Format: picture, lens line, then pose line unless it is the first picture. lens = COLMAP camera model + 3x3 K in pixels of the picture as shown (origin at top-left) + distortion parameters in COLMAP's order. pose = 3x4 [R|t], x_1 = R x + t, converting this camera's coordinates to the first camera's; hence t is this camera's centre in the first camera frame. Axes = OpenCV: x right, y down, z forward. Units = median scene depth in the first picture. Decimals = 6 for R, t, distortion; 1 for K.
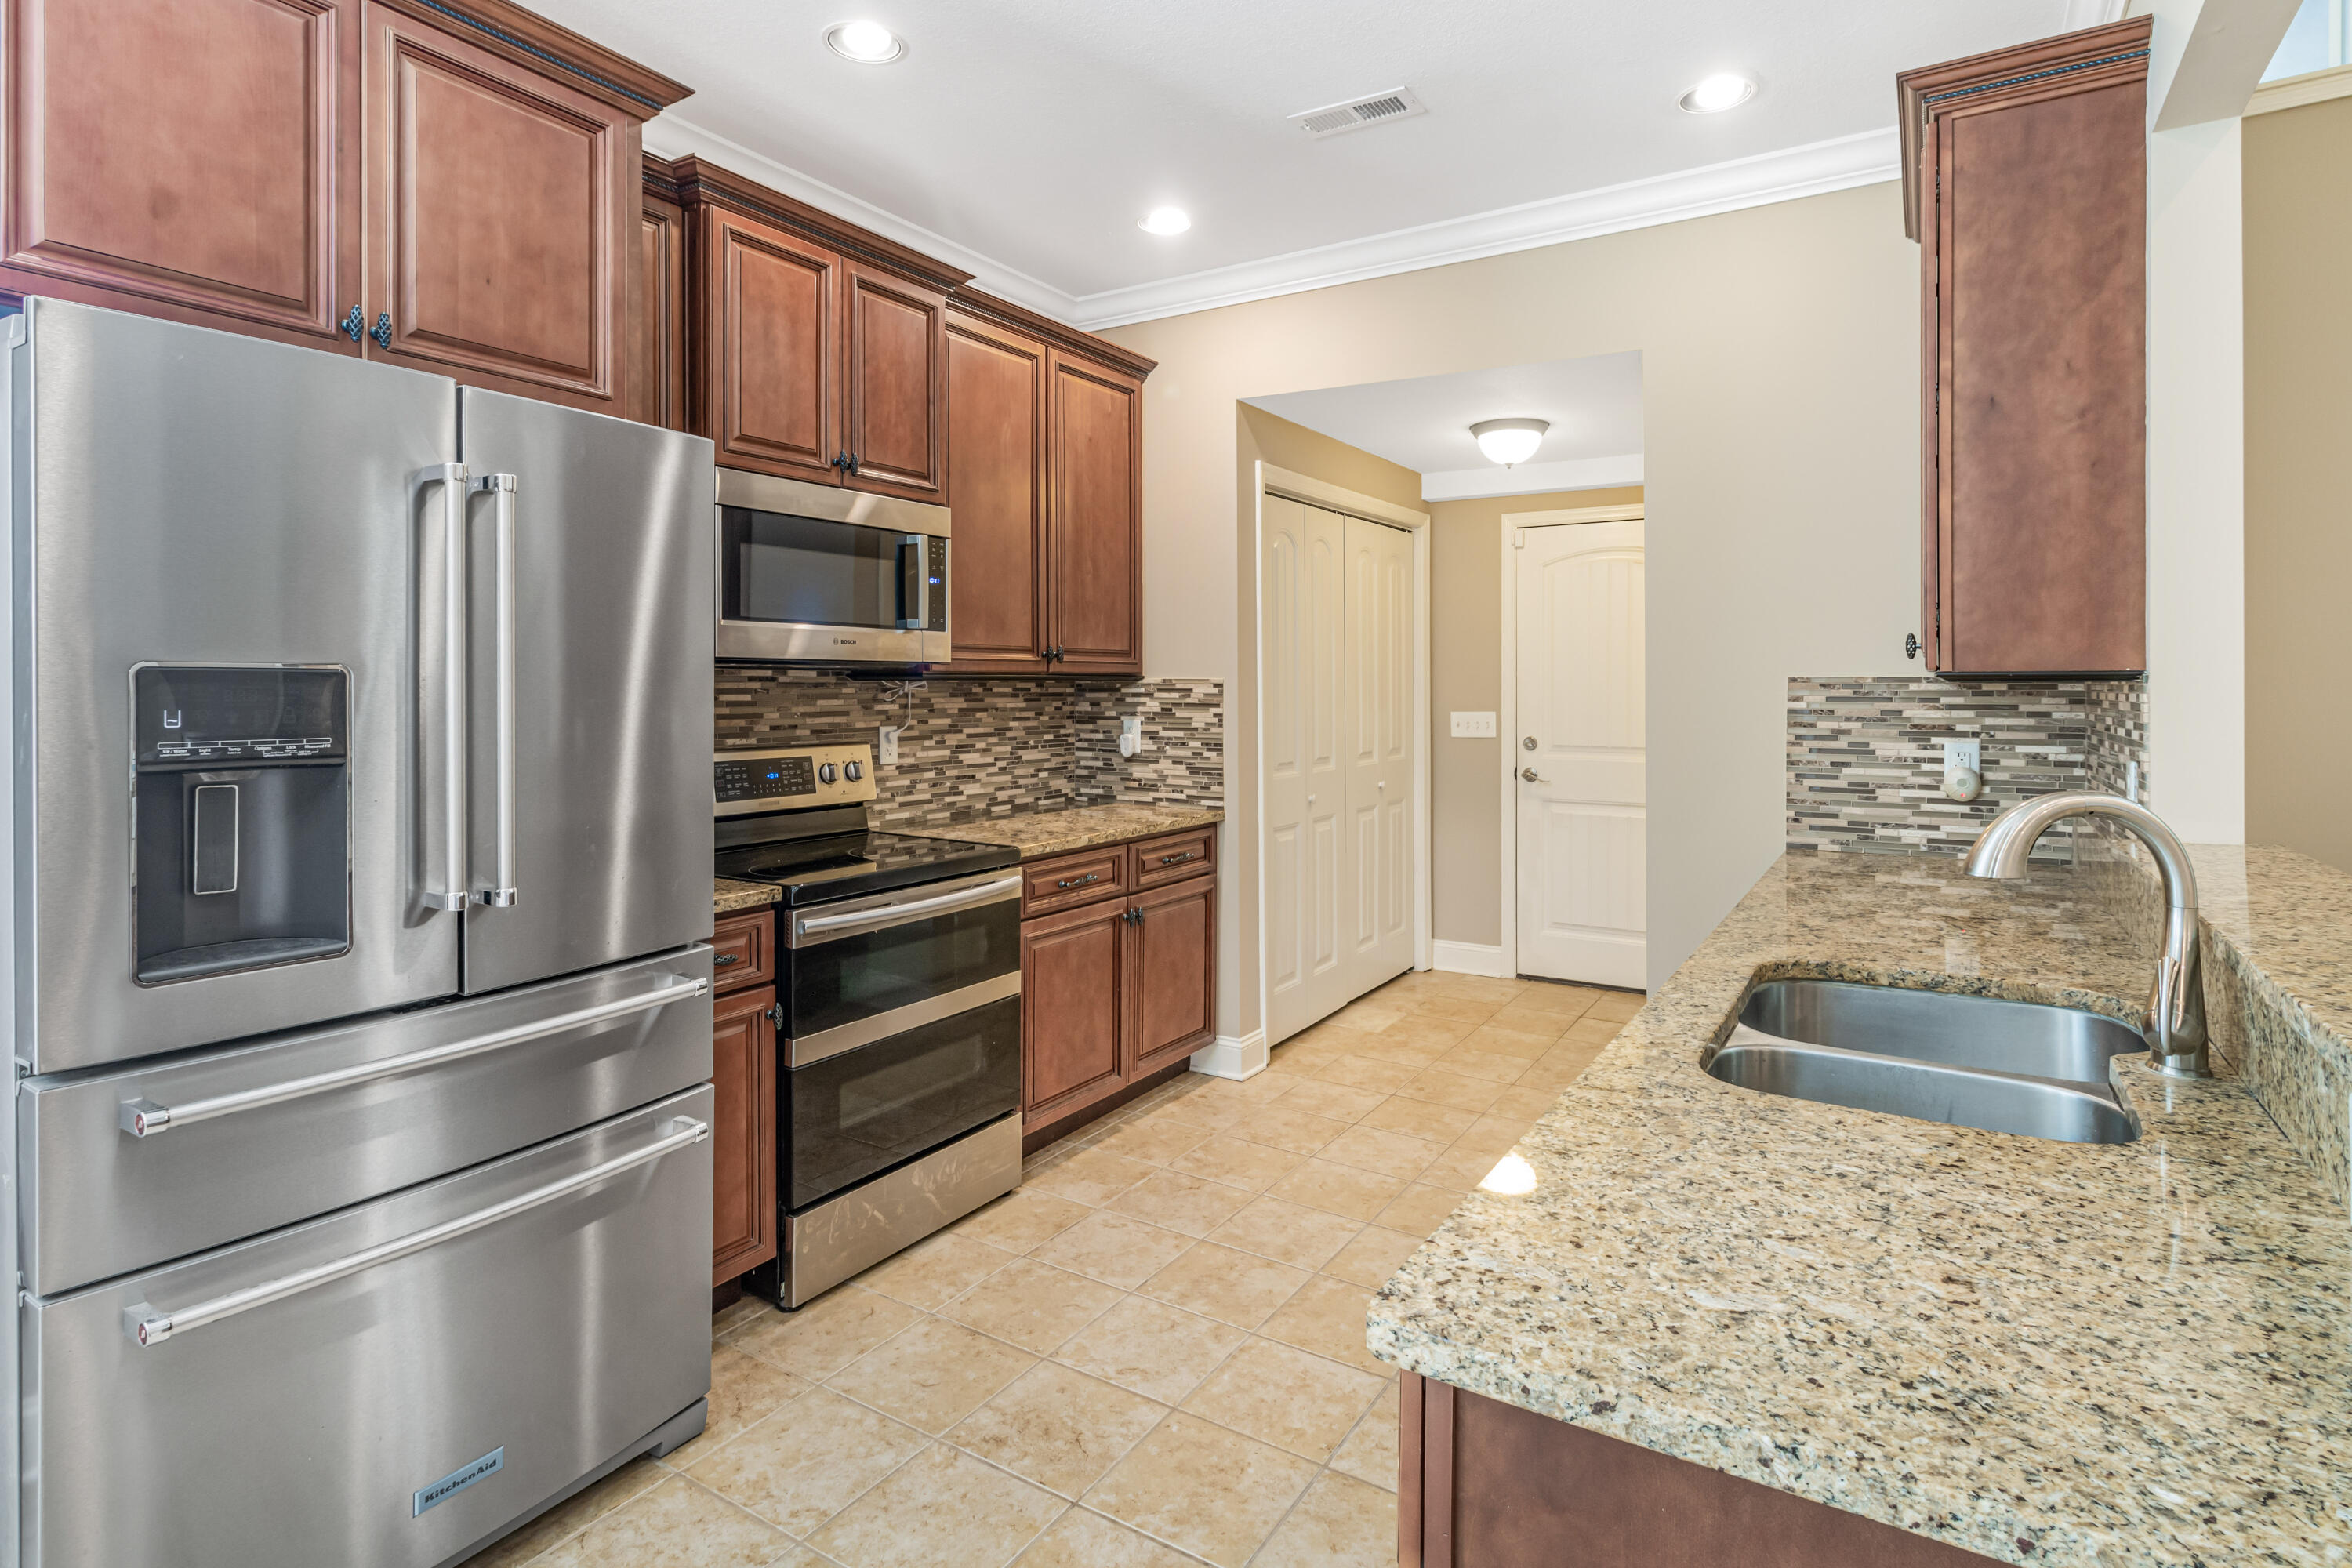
lens RADIAL K [[1196.9, 0, 1169.9], [0, 1196.9, 694.1], [0, 0, 1]] dist [0.000624, 0.000237]
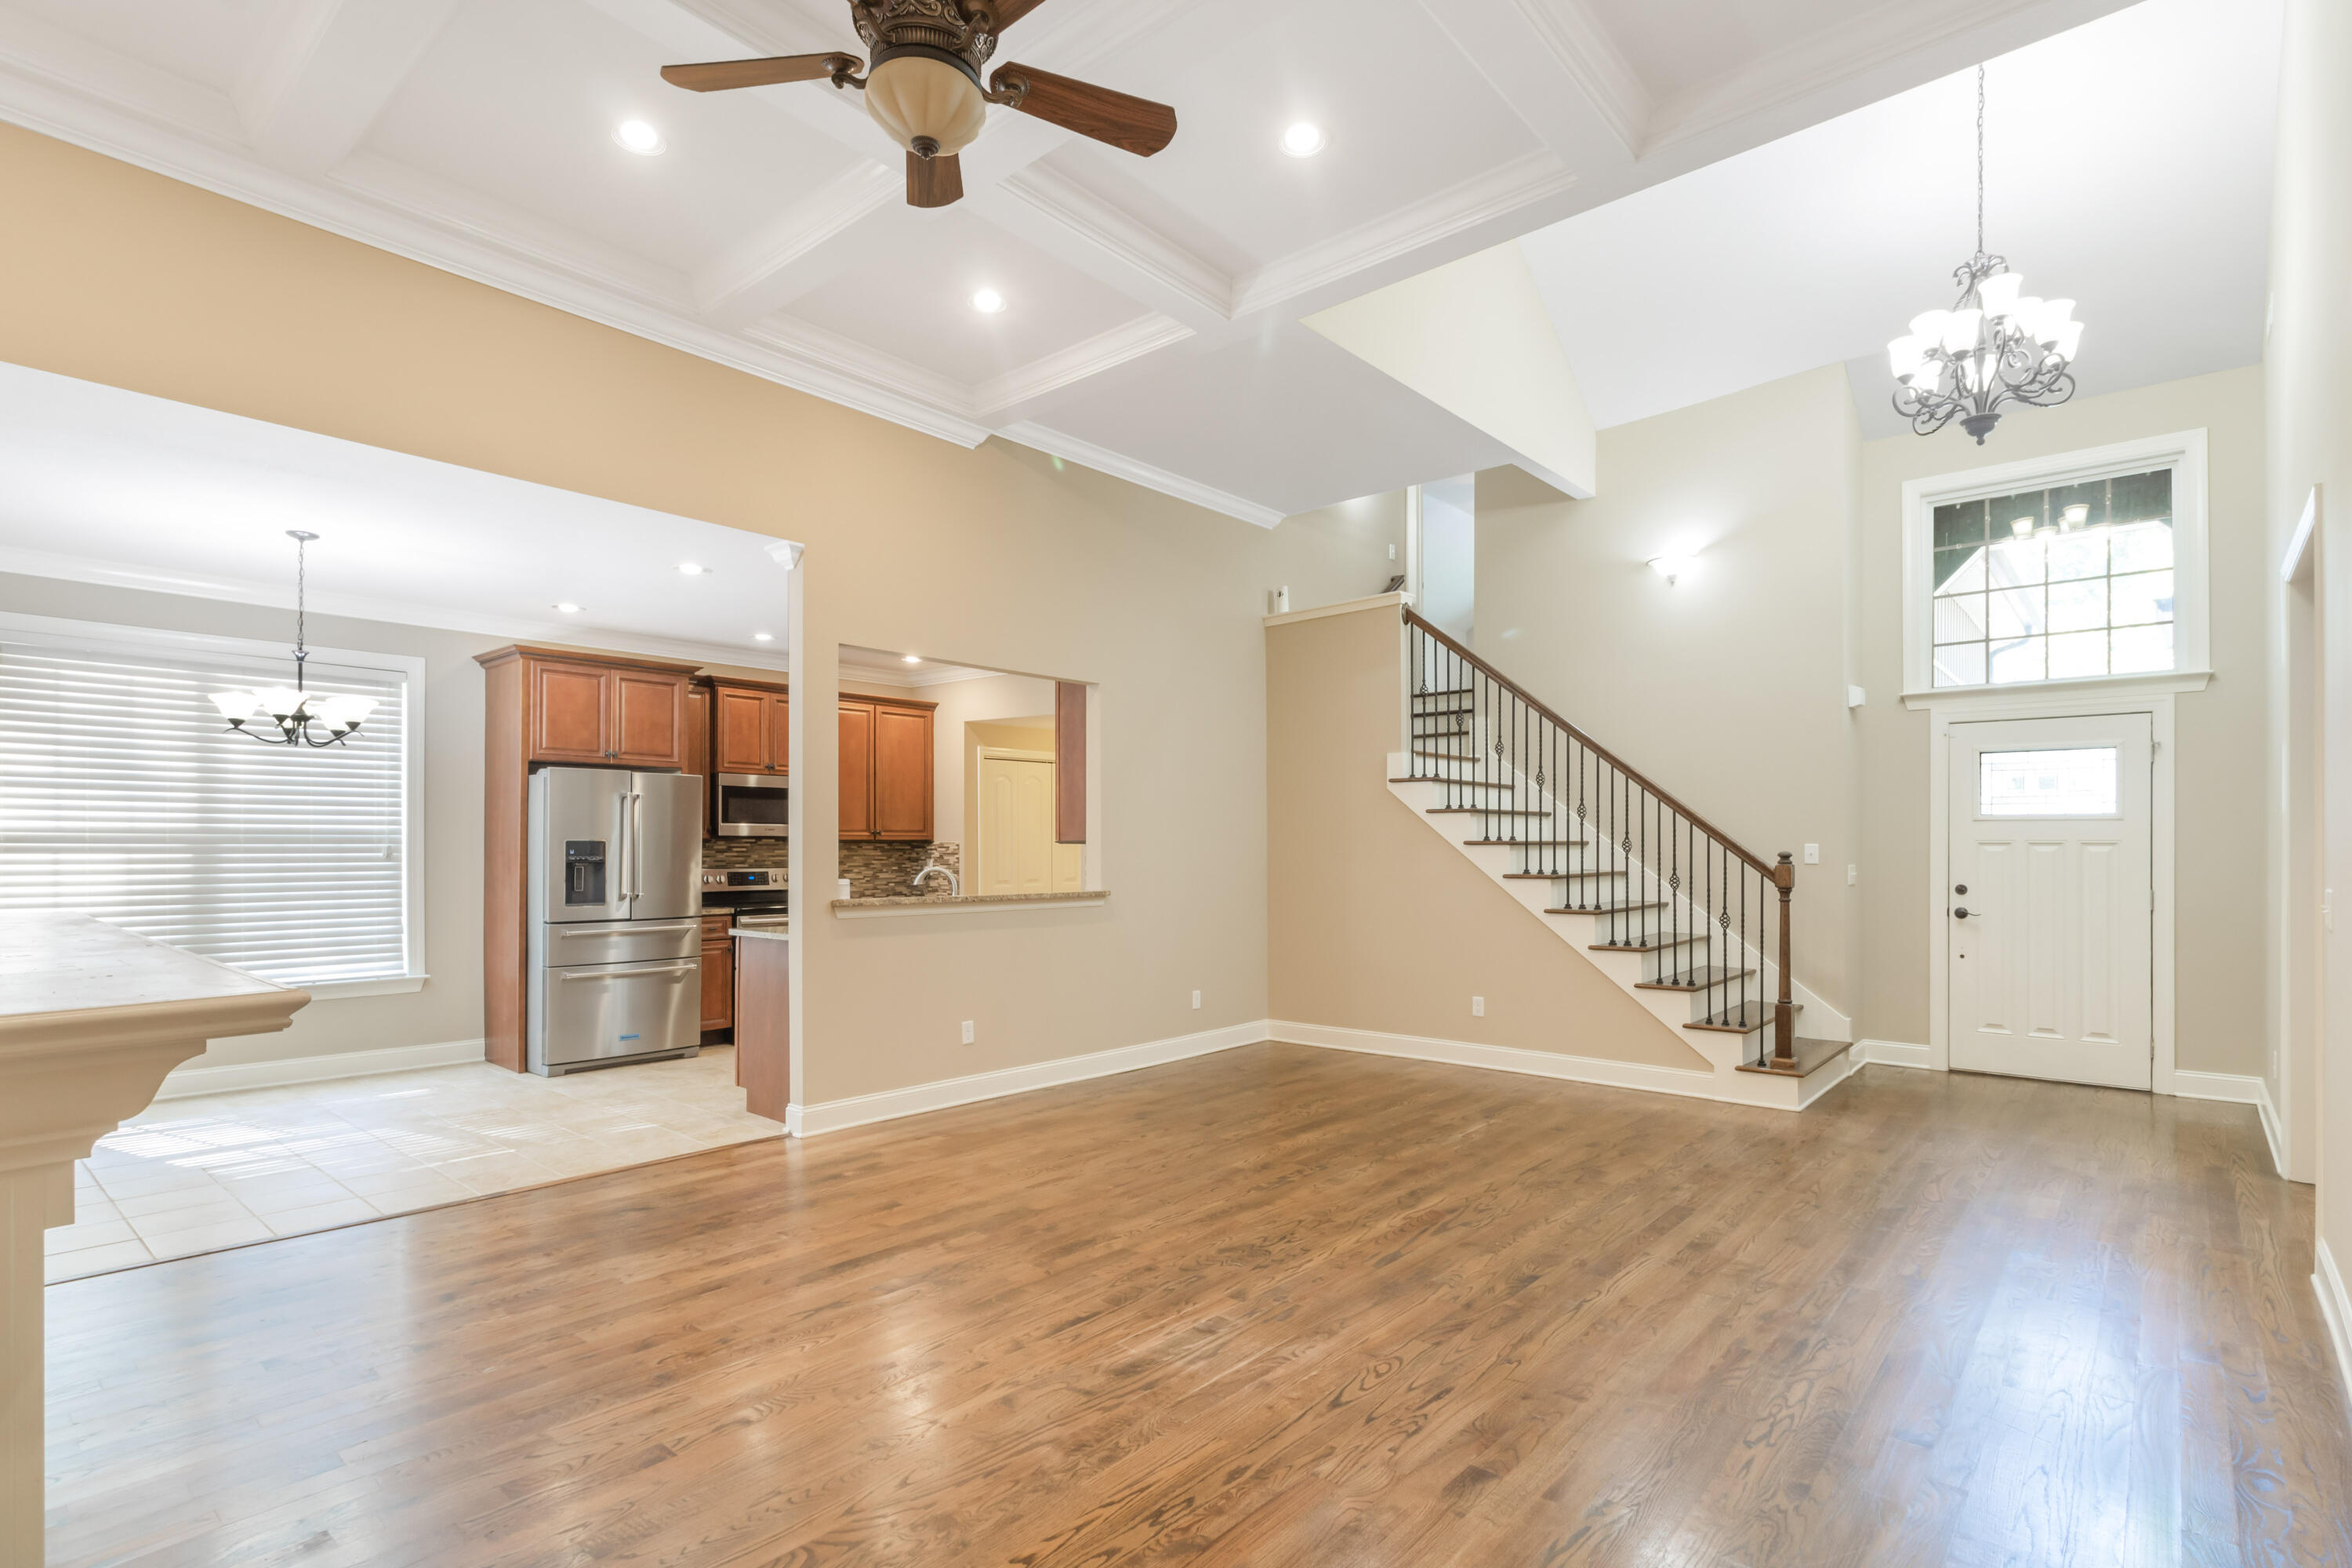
lens RADIAL K [[1142.5, 0, 1181.5], [0, 1142.5, 851.7], [0, 0, 1]] dist [-0.000660, -0.000092]
pose [[0.989185, 0.003174, -0.146639, 0.864074], [-0.003500, 0.999992, -0.001968, 0.008555], [0.146632, 0.002460, 0.989188, -1.215983]]
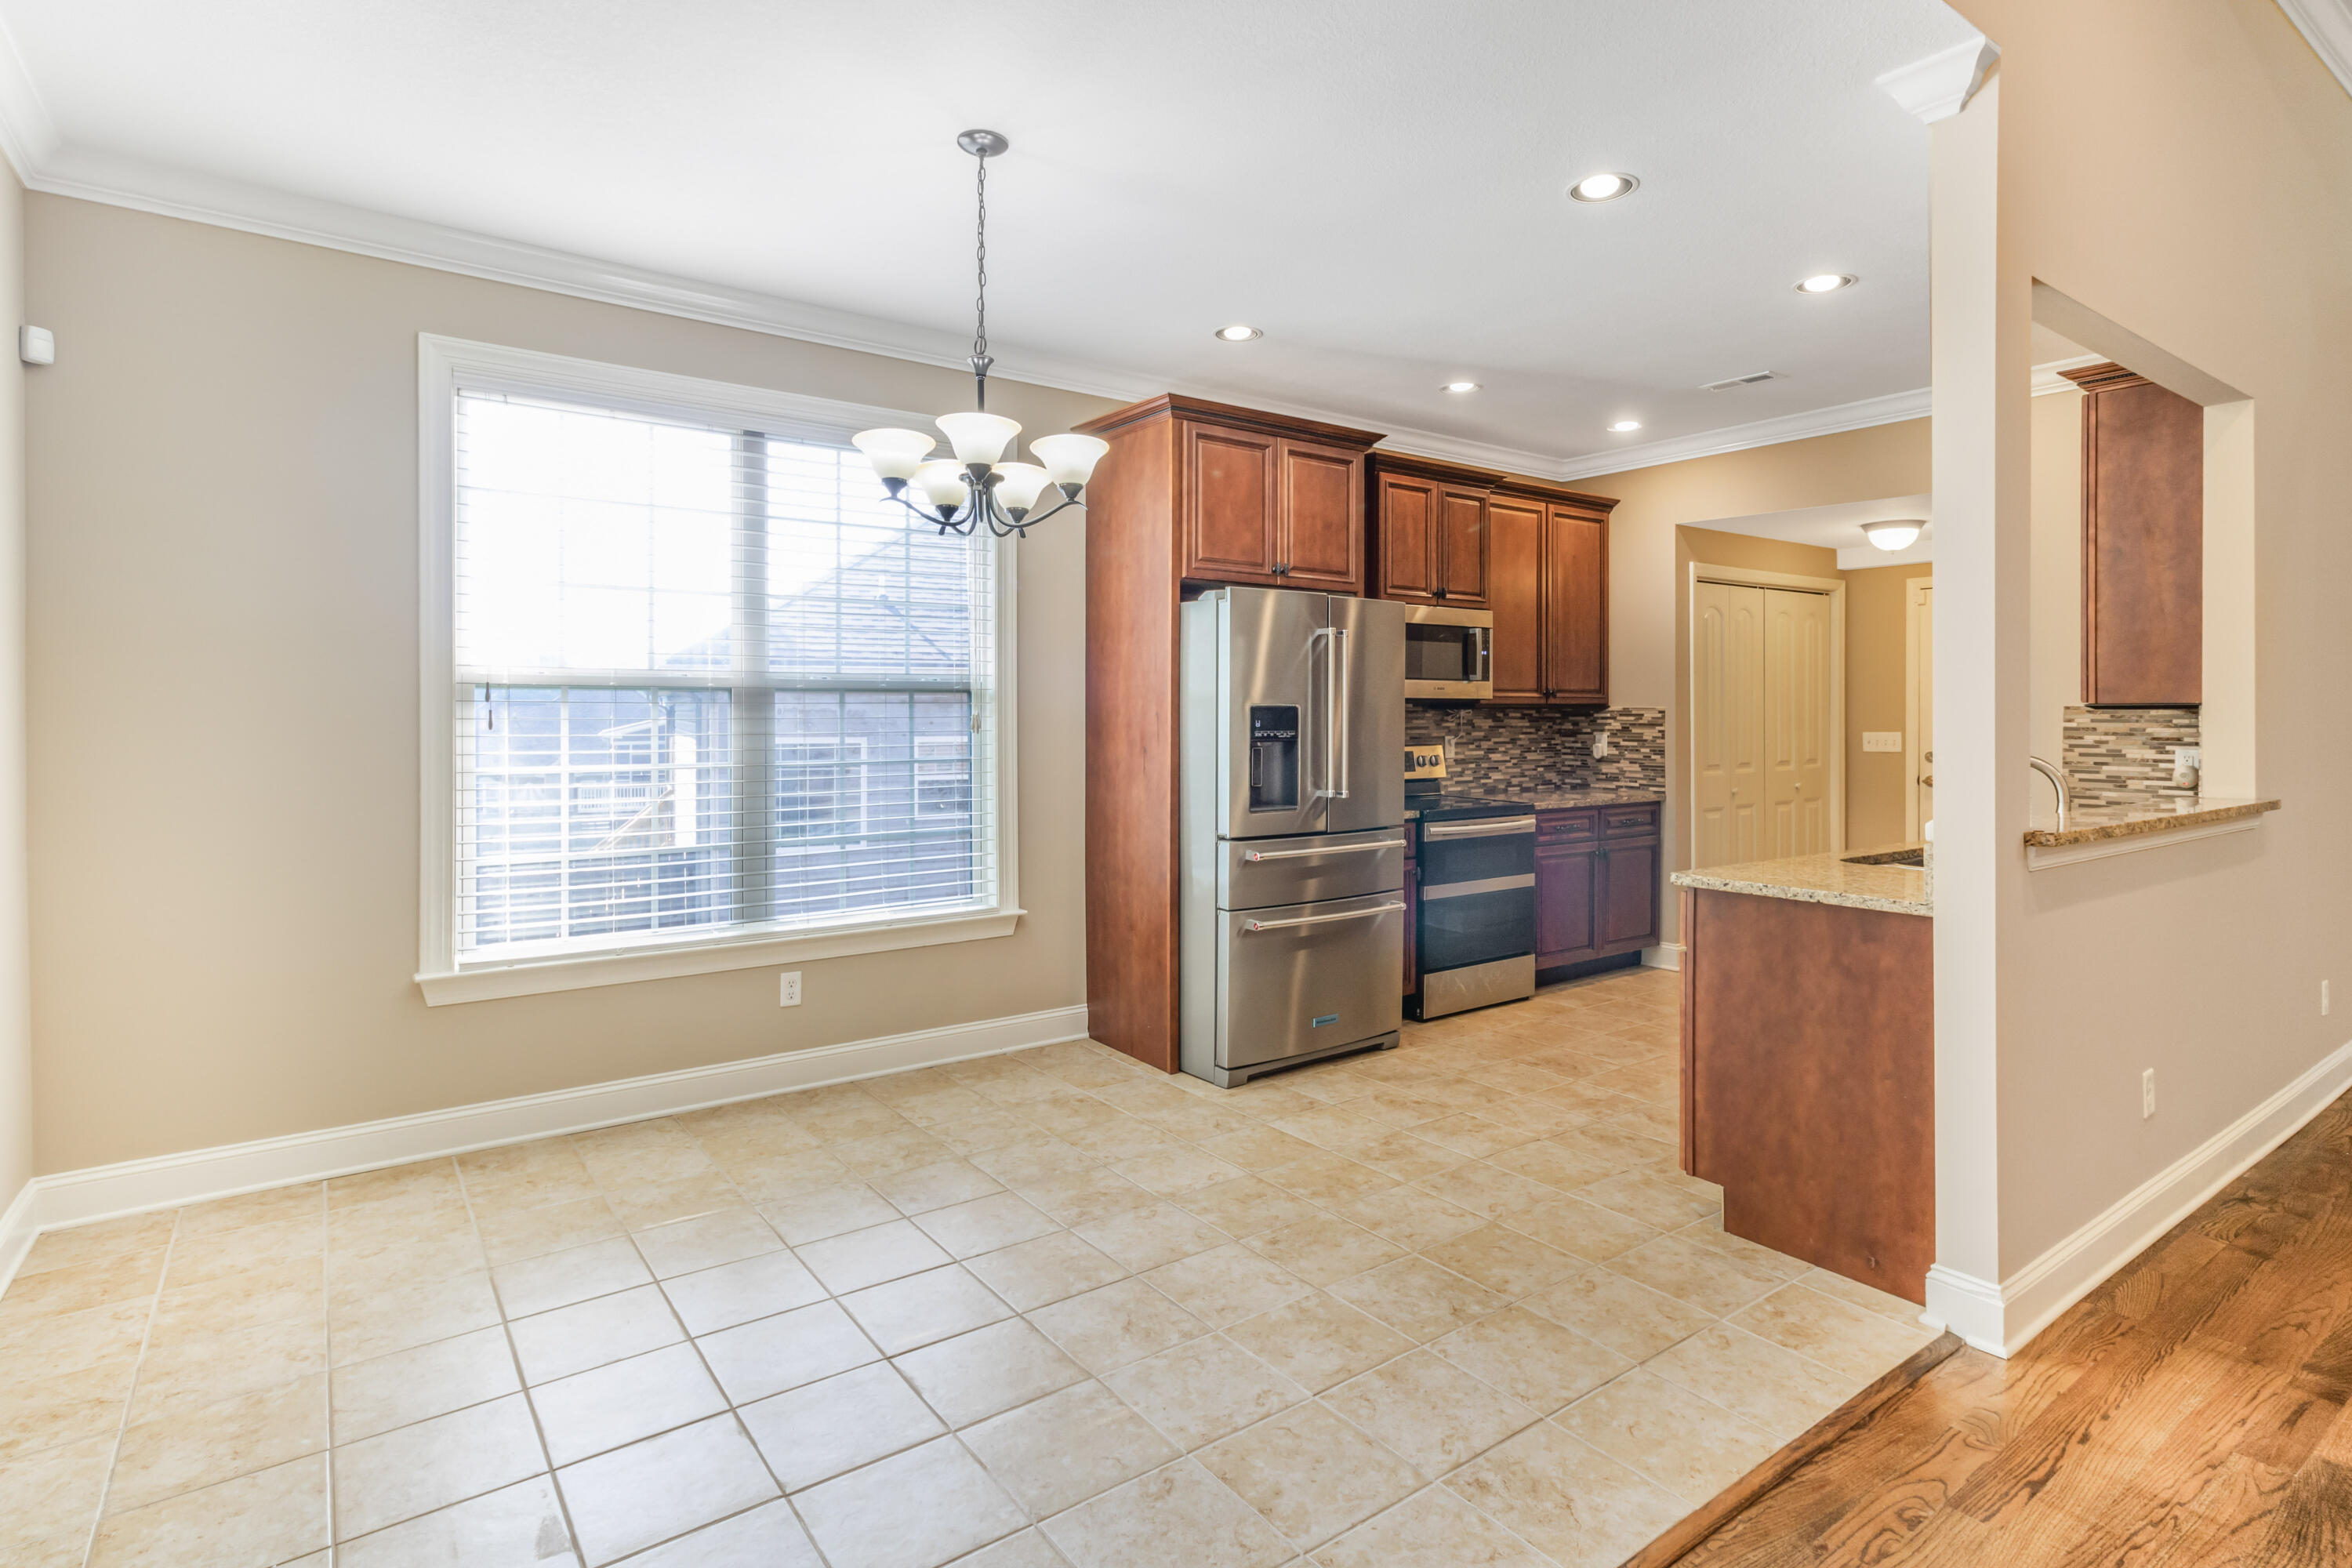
lens RADIAL K [[1174.4, 0, 1170.1], [0, 1174.4, 725.7], [0, 0, 1]] dist [0.000371, -0.000037]
pose [[0.928633, 0.003669, -0.370983, 0.015264], [-0.002107, 0.999987, 0.004615, 0.005238], [0.370995, -0.003504, 0.928628, -0.683011]]
